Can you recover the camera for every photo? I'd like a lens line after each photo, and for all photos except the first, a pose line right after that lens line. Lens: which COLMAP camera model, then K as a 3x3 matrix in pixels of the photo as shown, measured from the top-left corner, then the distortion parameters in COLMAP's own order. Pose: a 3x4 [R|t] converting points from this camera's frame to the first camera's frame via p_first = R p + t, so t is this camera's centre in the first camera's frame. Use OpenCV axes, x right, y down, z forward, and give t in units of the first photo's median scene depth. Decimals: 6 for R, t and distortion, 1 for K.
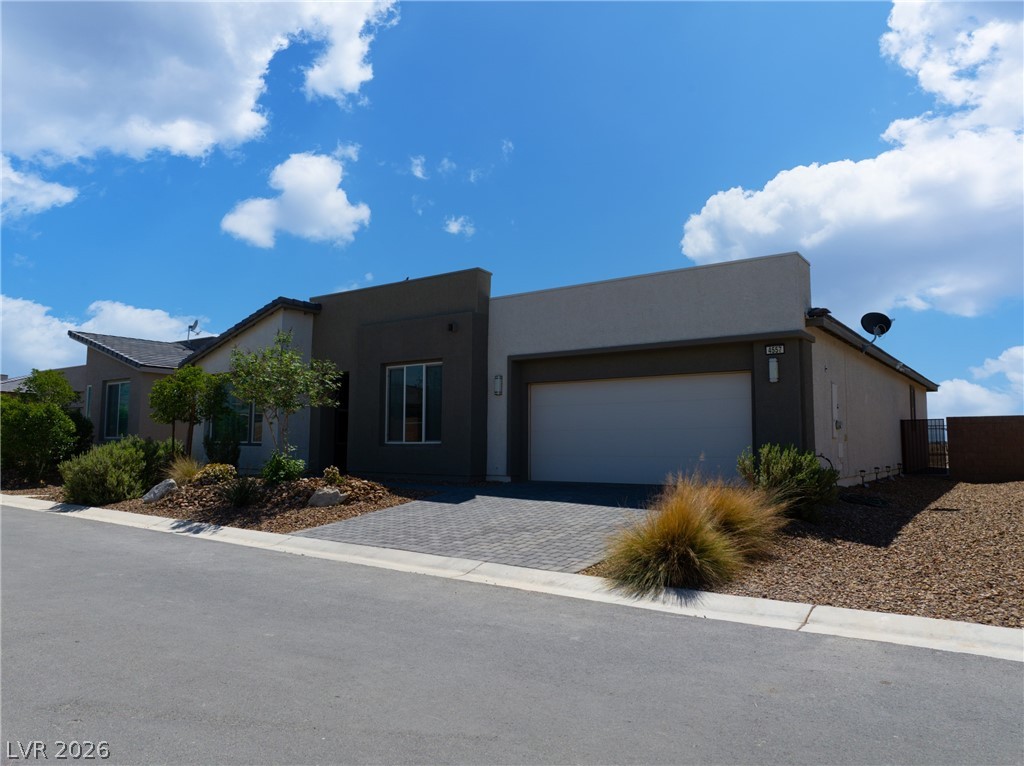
lens RADIAL K [[724.5, 0, 512.0], [0, 724.5, 383.0], [0, 0, 1]] dist [-0.047060, -0.002671]
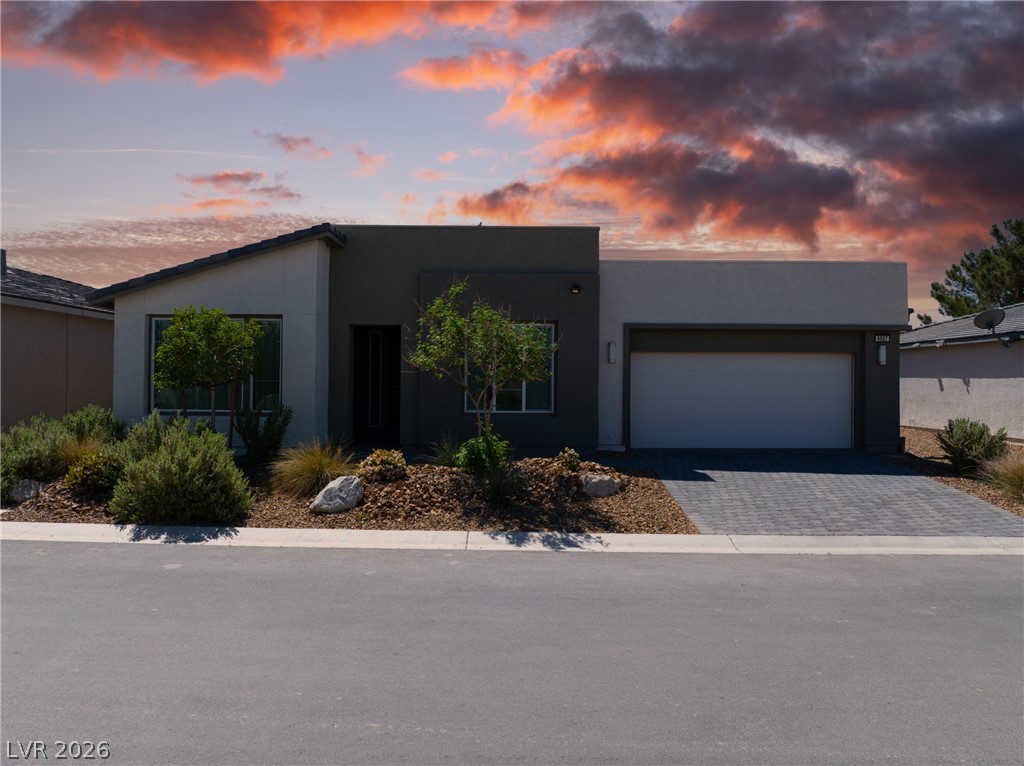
lens RADIAL K [[724.5, 0, 512.0], [0, 724.5, 383.0], [0, 0, 1]] dist [-0.047060, -0.002671]
pose [[0.815519, 0.000816, 0.578730, -0.733883], [-0.054590, 0.995649, 0.075522, -0.023638], [-0.576150, -0.093182, 0.812015, 0.302419]]
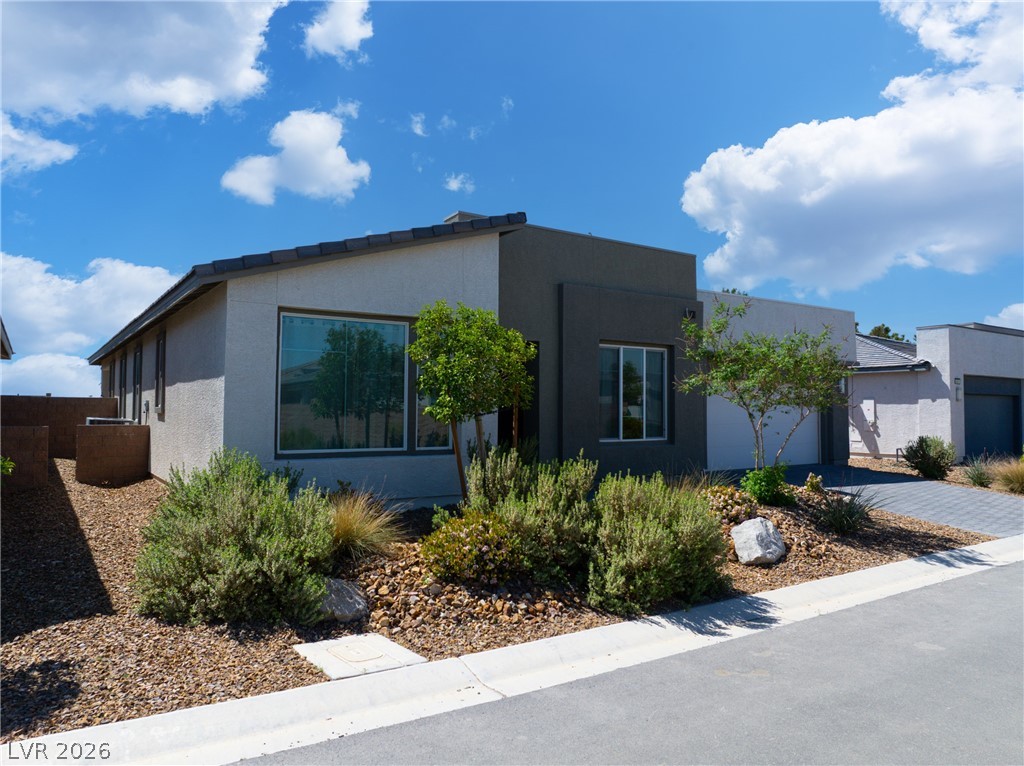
lens RADIAL K [[724.5, 0, 512.0], [0, 724.5, 383.0], [0, 0, 1]] dist [-0.047060, -0.002671]
pose [[0.352316, 0.028969, 0.935433, -1.092611], [-0.089218, 0.996008, 0.002758, 0.030136], [-0.931619, -0.084429, 0.353494, 0.940953]]
